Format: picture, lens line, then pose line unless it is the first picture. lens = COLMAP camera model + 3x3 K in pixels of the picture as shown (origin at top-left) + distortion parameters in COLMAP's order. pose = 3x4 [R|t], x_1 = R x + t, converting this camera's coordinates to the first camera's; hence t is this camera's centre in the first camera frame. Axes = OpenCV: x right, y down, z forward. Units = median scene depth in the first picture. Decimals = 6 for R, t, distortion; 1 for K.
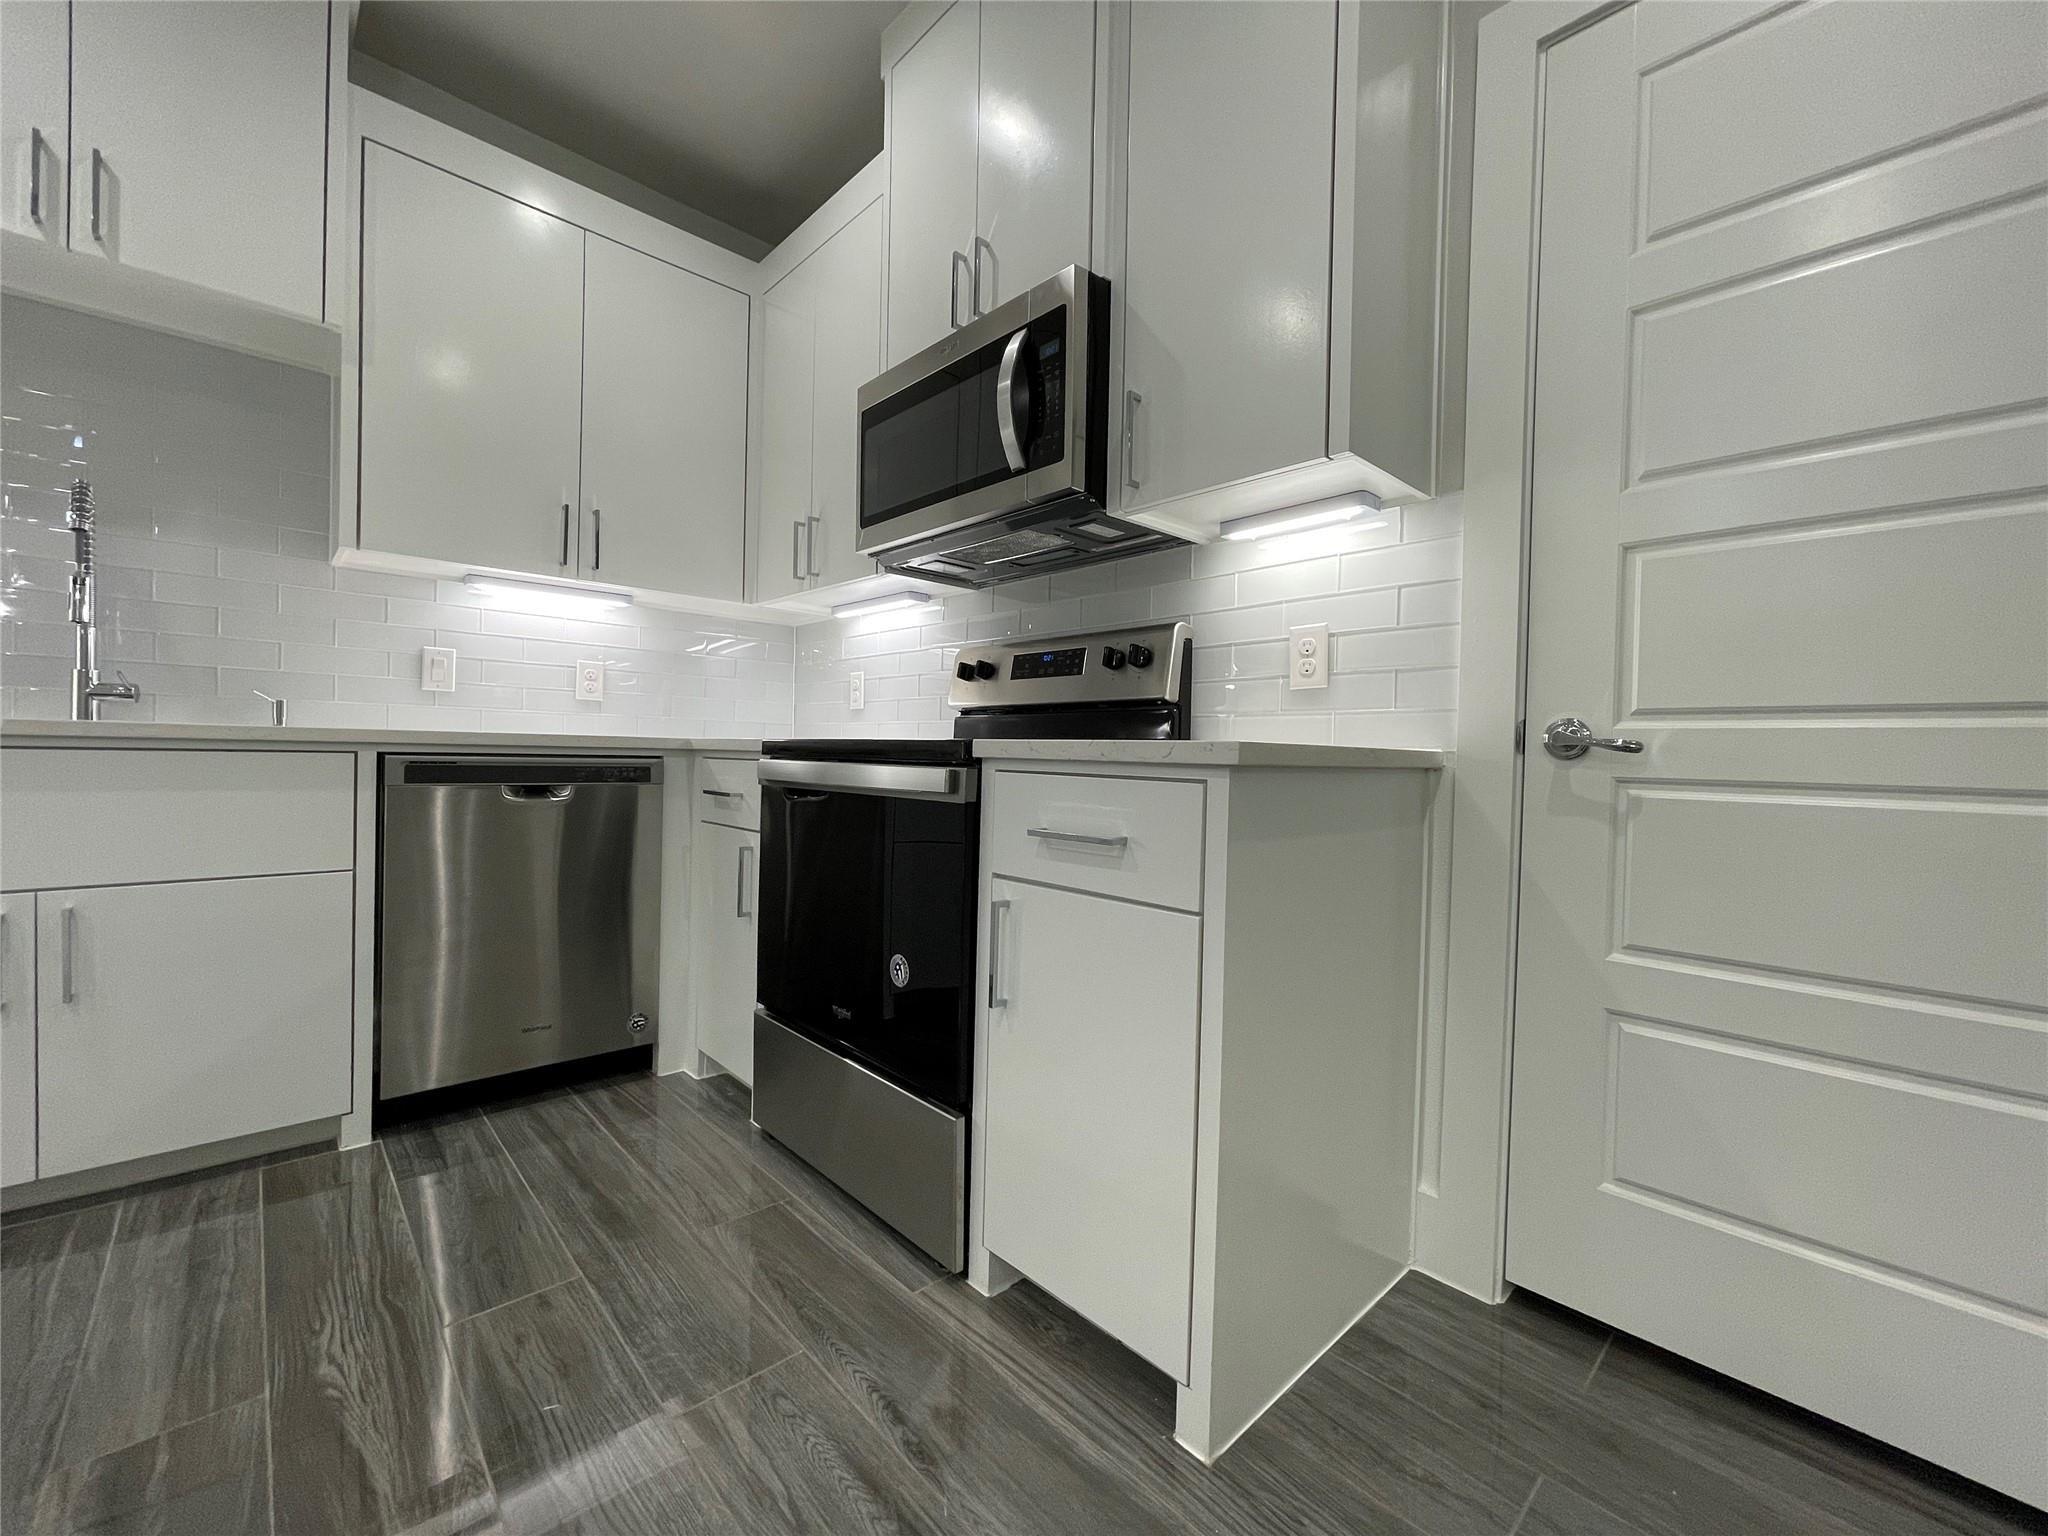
lens RADIAL K [[826.7, 0, 1025.6], [0, 826.7, 766.6], [0, 0, 1]] dist [0.001192, 0.000326]
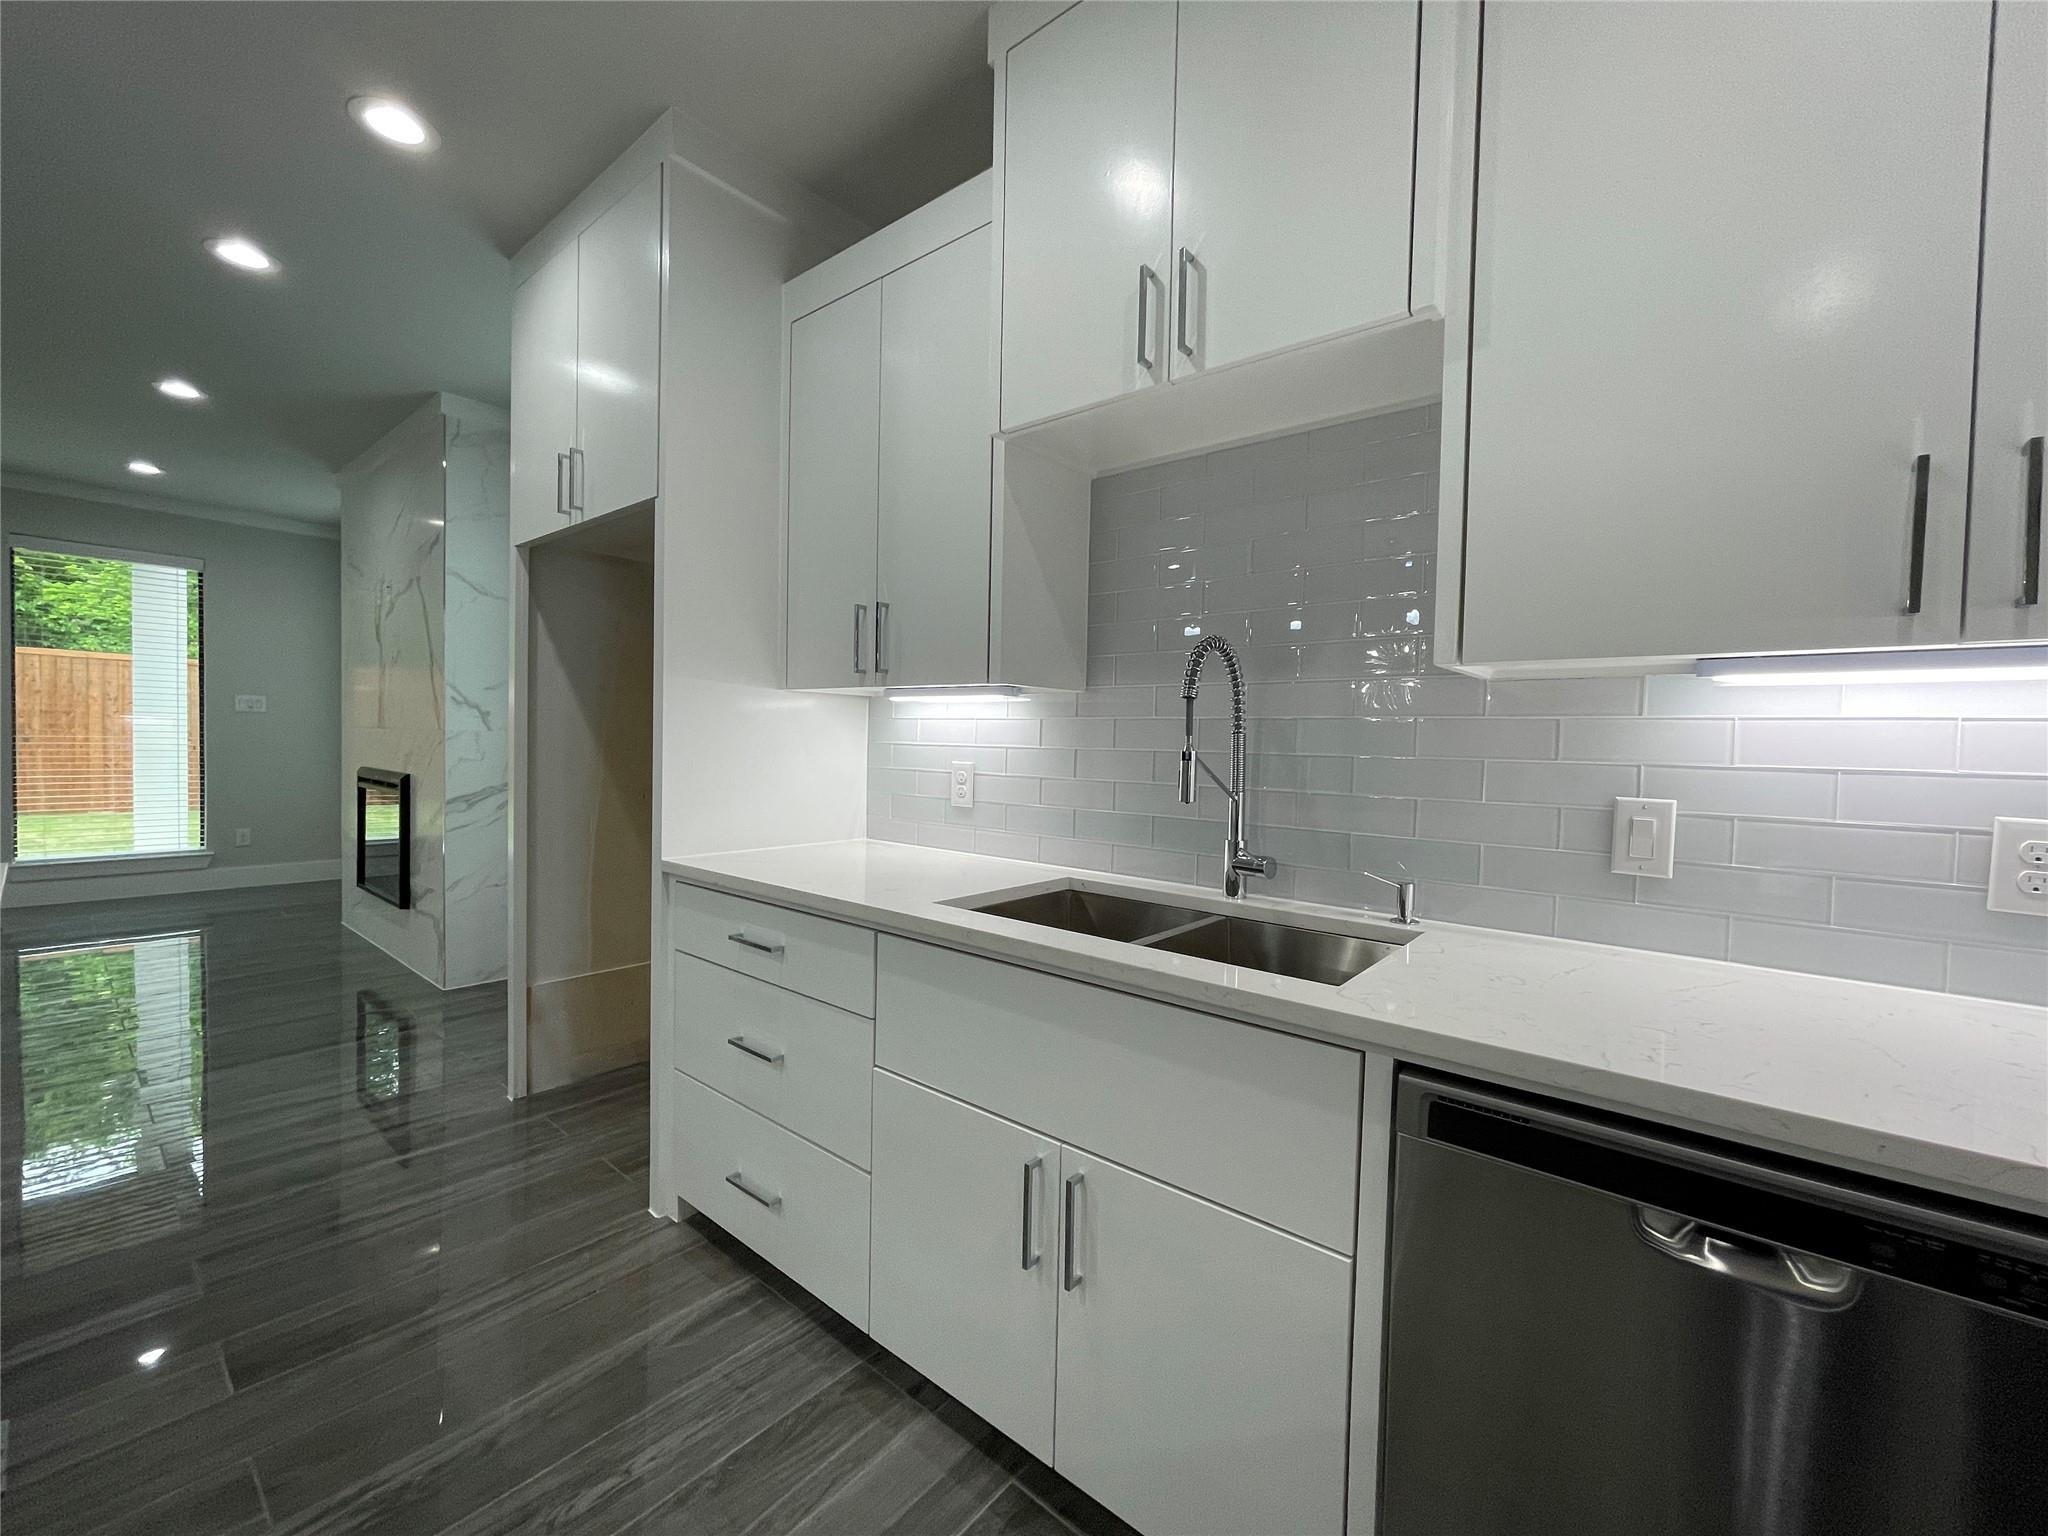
lens RADIAL K [[826.7, 0, 1024.3], [0, 826.7, 772.5], [0, 0, 1]] dist [0.001192, 0.000326]
pose [[0.126845, 0.013865, -0.991826, -0.257537], [-0.036469, 0.999291, 0.009305, -0.181251], [0.991252, 0.034990, 0.127261, 0.622558]]
